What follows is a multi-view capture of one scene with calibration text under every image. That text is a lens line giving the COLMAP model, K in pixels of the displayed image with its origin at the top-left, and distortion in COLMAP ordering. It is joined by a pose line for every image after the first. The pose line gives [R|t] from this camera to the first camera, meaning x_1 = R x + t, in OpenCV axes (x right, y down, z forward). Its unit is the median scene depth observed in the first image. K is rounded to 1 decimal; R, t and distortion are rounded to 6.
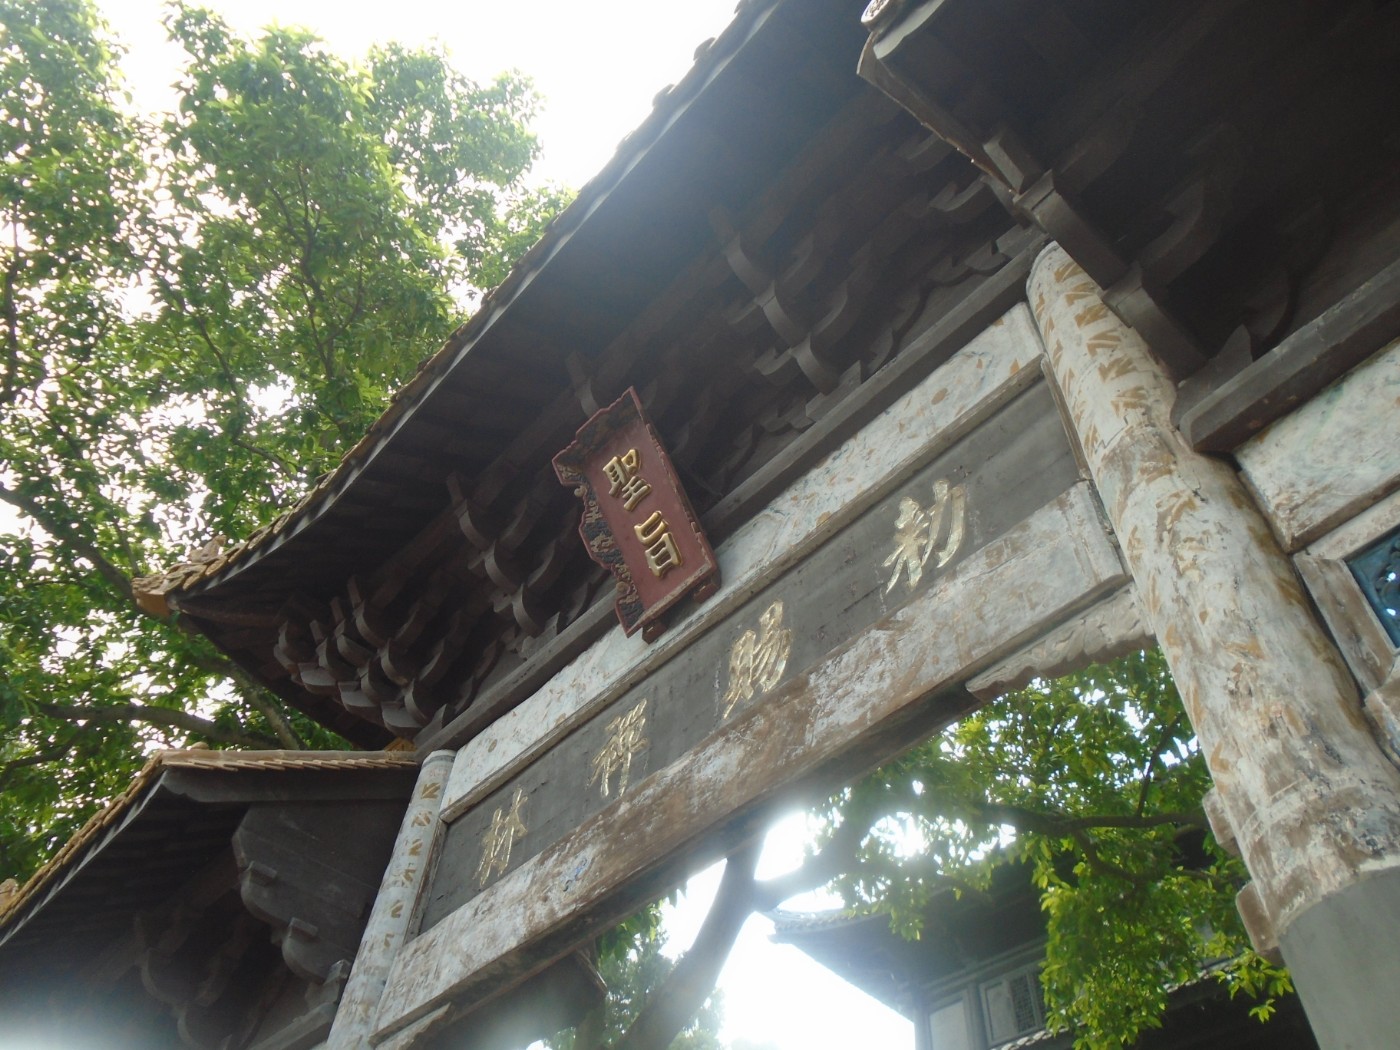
lens RADIAL K [[1079.4, 0, 702.1], [0, 1079.4, 527.9], [0, 0, 1]] dist [-0.005974, -0.007682]
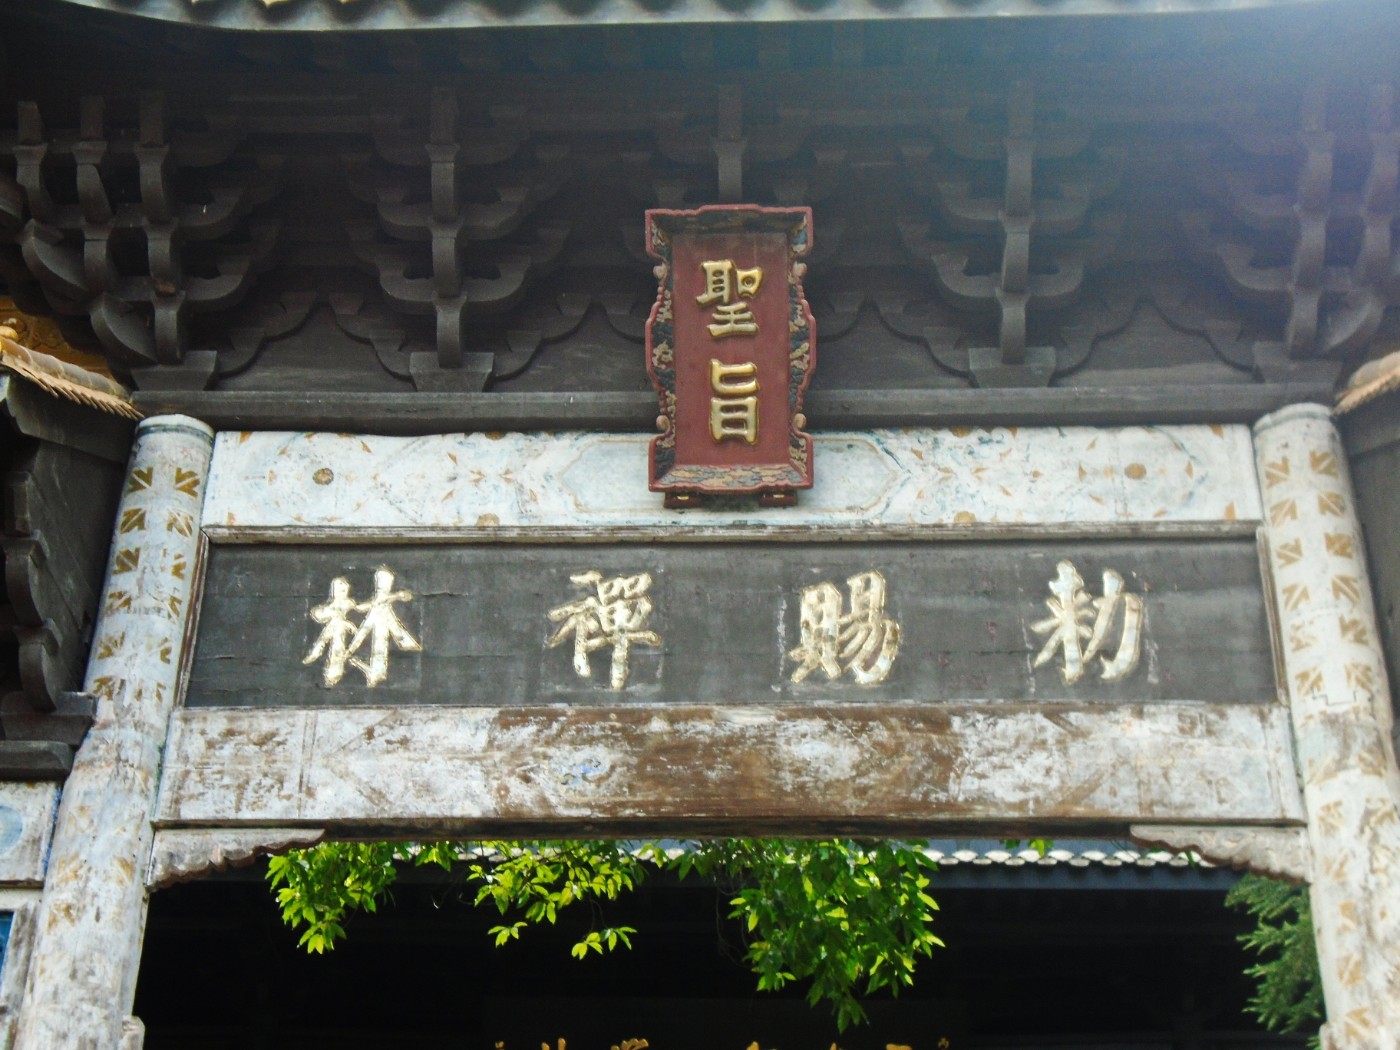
lens RADIAL K [[2403.3, 0, 695.7], [0, 2403.3, 526.2], [0, 0, 1]] dist [-0.003753, 0.000000]
pose [[0.705431, 0.358972, 0.611151, -1.196880], [-0.543329, 0.827587, 0.141047, -0.154679], [-0.455149, -0.431555, 0.778845, -0.433615]]
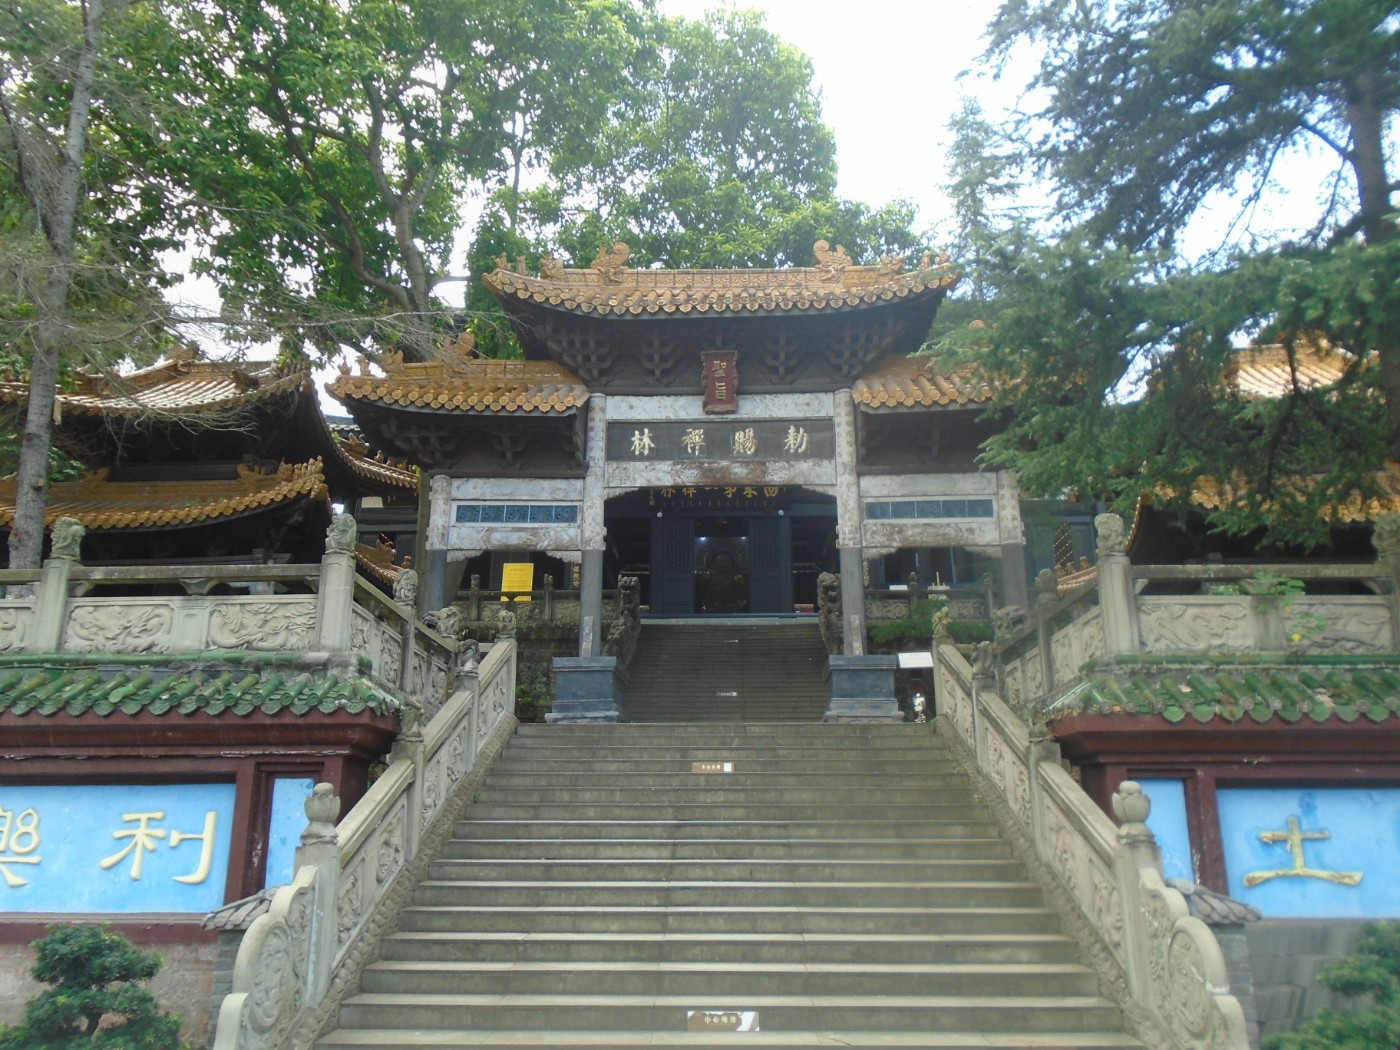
lens RADIAL K [[1079.4, 0, 702.3], [0, 1079.4, 523.2], [0, 0, 1]] dist [-0.005974, -0.007682]
pose [[0.711503, 0.141327, 0.688324, -2.736911], [-0.527863, 0.754073, 0.390812, -1.124739], [-0.463815, -0.641405, 0.611127, -1.605367]]
